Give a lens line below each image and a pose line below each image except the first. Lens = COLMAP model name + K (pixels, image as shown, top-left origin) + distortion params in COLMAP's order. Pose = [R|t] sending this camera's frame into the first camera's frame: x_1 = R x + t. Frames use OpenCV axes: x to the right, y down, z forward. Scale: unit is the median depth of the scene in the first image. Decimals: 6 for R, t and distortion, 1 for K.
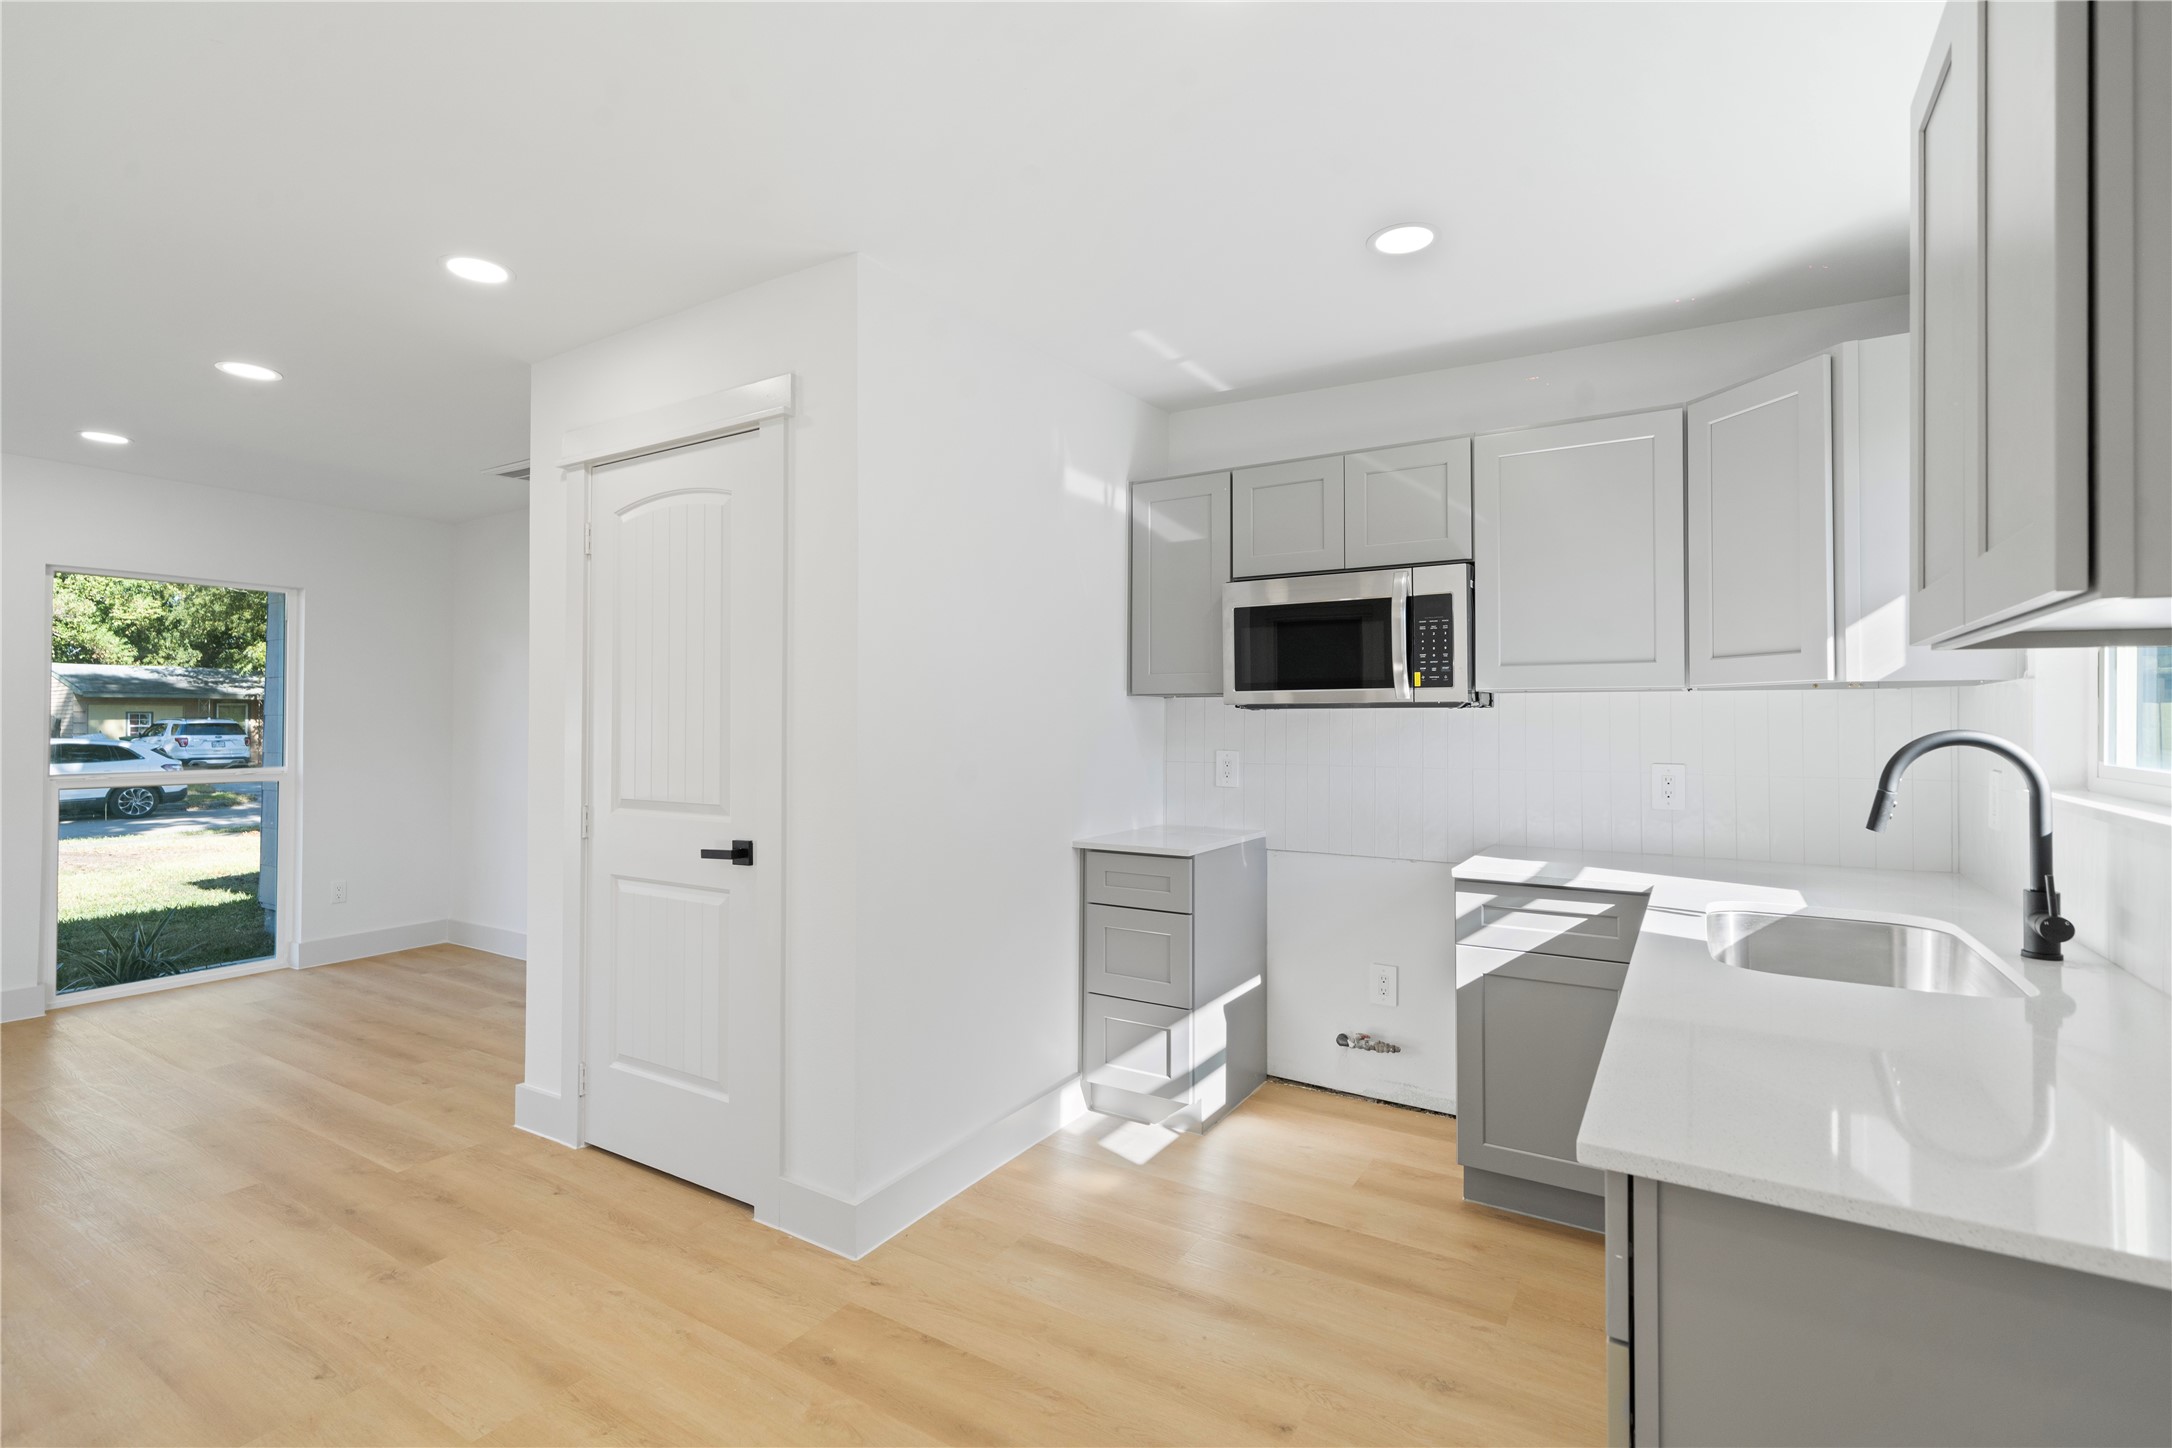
lens RADIAL K [[1009.7, 0, 1082.4], [0, 1009.7, 727.6], [0, 0, 1]] dist [0.000129, 0.000114]
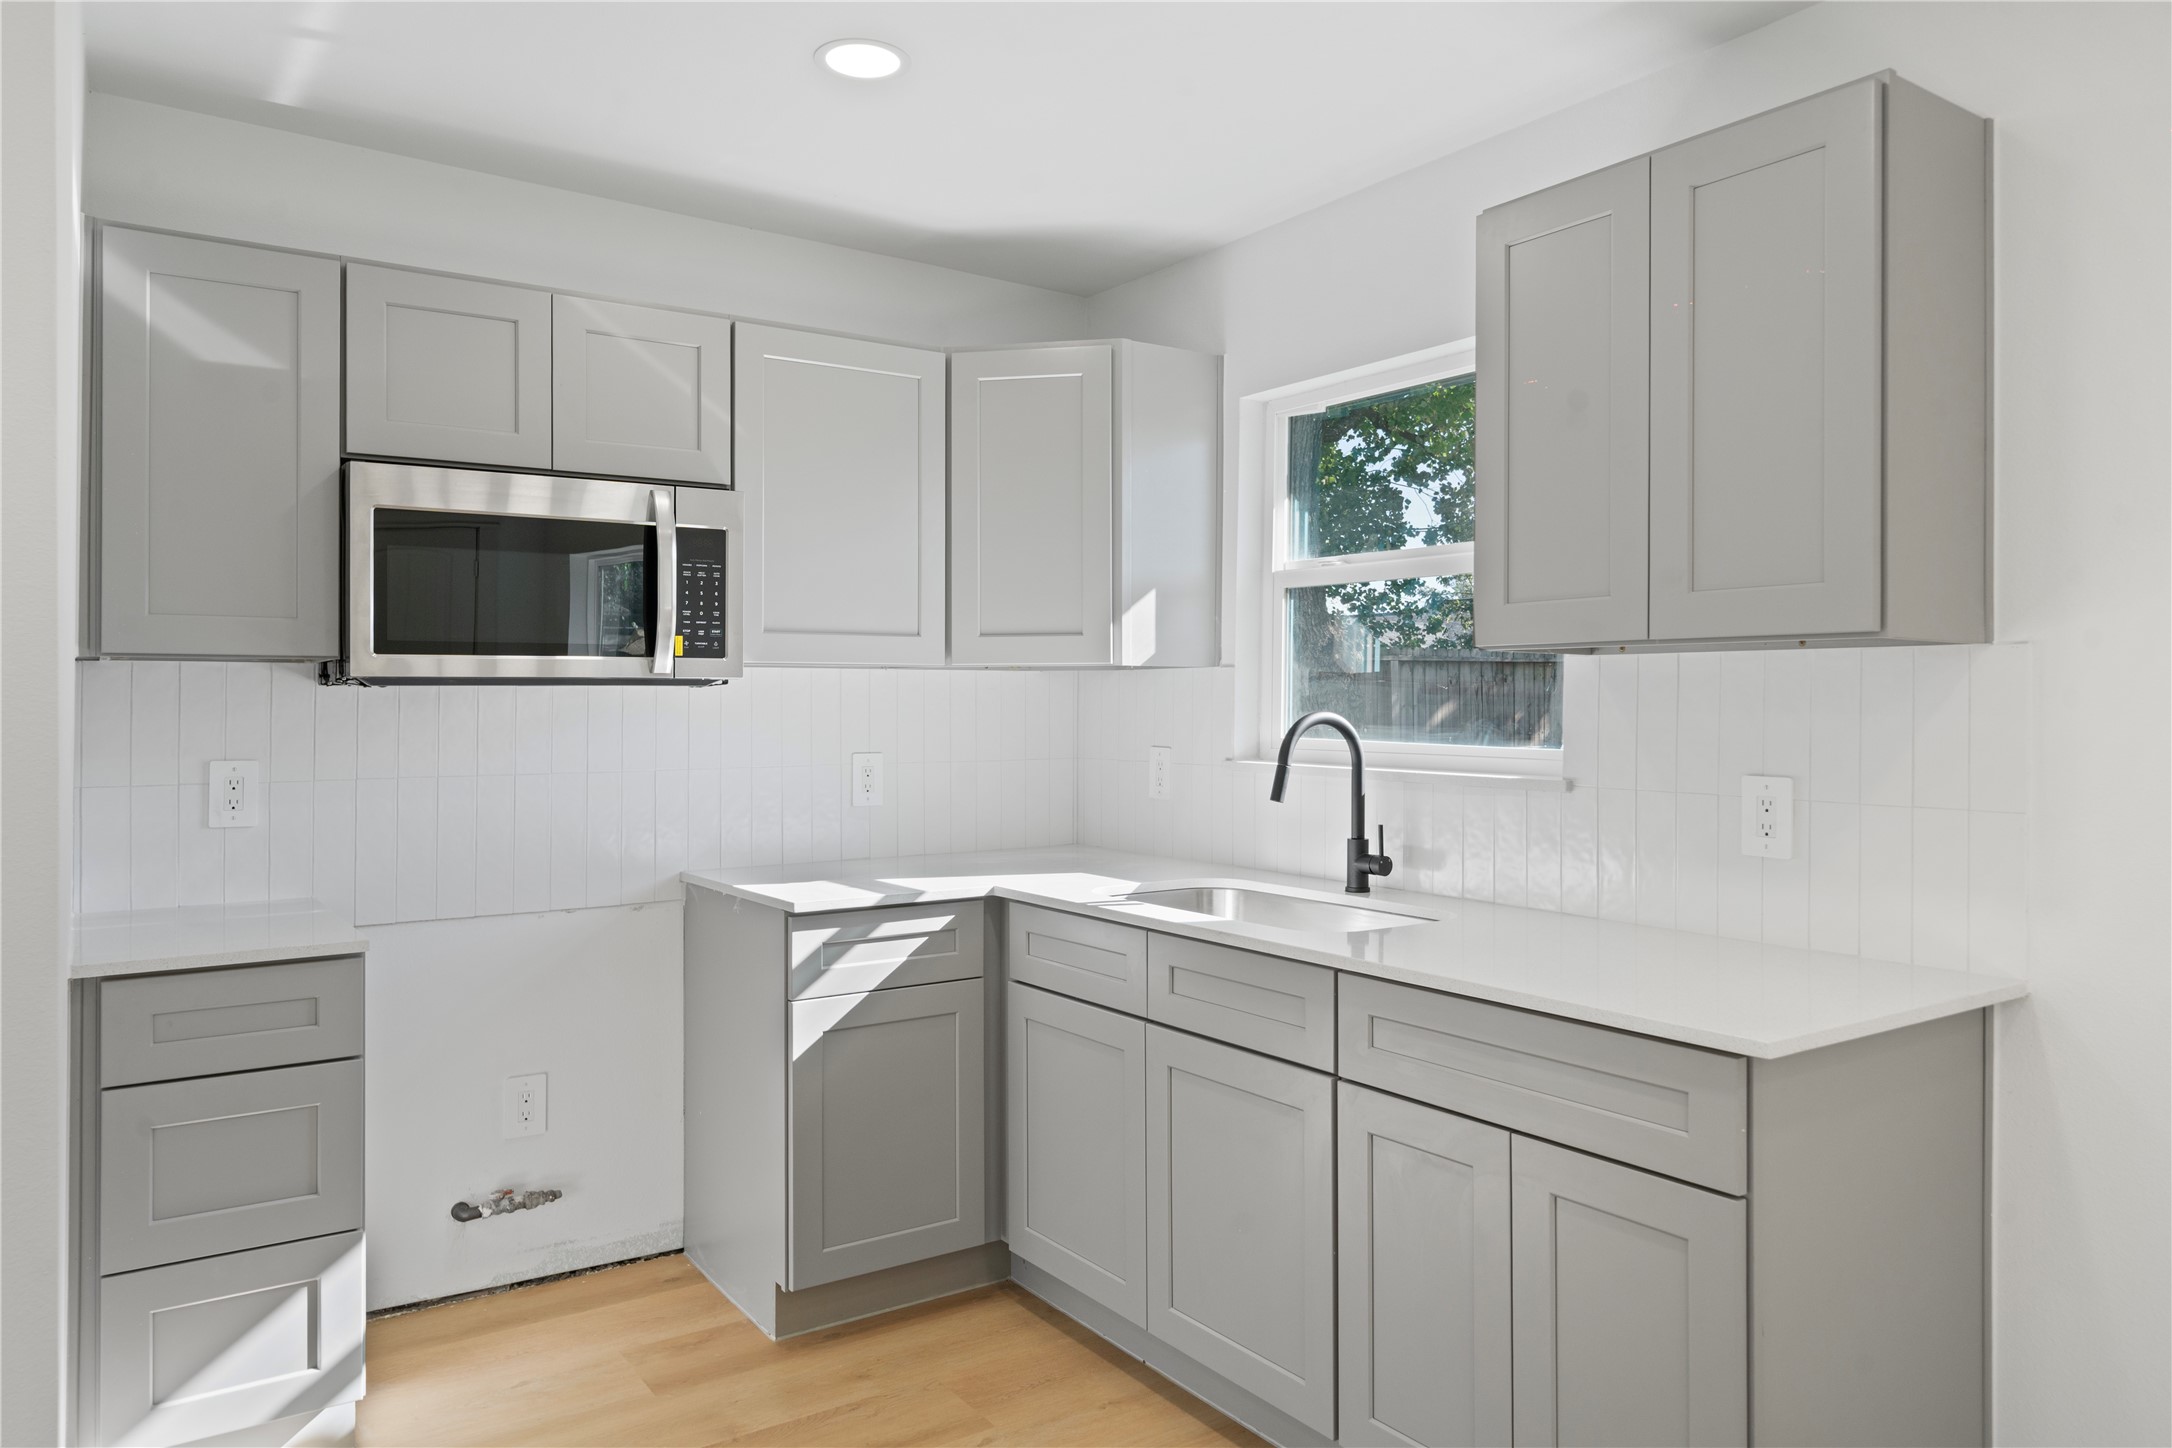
lens RADIAL K [[1442.5, 0, 1086.0], [0, 1442.5, 724.0], [0, 0, 1]] dist [-0.000251, 0.002293]
pose [[0.401695, -0.018215, 0.915593, -0.473773], [0.007366, 0.999834, 0.016659, -0.007828], [-0.915744, 0.000053, 0.401762, 0.333157]]
